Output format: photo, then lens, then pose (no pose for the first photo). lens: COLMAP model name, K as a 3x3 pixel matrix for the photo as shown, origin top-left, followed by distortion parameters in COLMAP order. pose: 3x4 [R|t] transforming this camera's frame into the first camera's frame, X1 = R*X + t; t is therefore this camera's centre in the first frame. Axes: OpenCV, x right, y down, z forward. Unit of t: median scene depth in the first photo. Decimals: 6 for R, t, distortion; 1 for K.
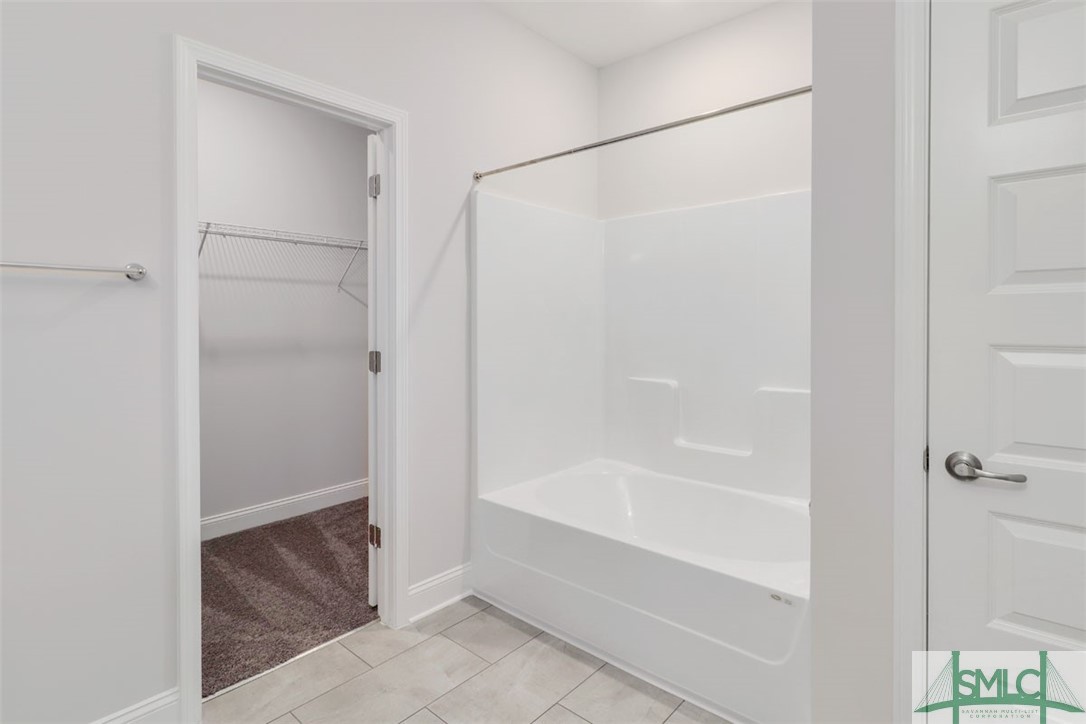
lens RADIAL K [[543.5, 0, 543.2], [0, 543.5, 325.8], [0, 0, 1]] dist [-0.001053, -0.000341]
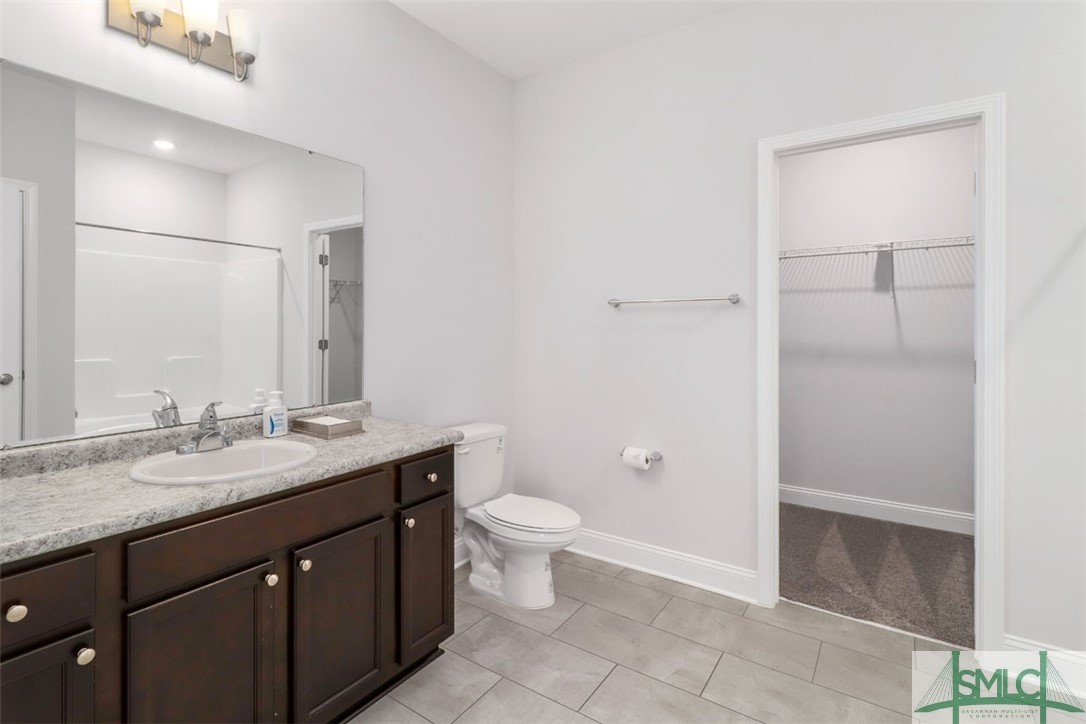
lens RADIAL K [[543.5, 0, 543.2], [0, 543.5, 325.8], [0, 0, 1]] dist [-0.001053, -0.000341]
pose [[0.140743, 0.002161, -0.990044, 0.546318], [-0.010398, 0.999946, 0.000705, -0.008464], [0.989992, 0.010196, 0.140757, 0.143942]]
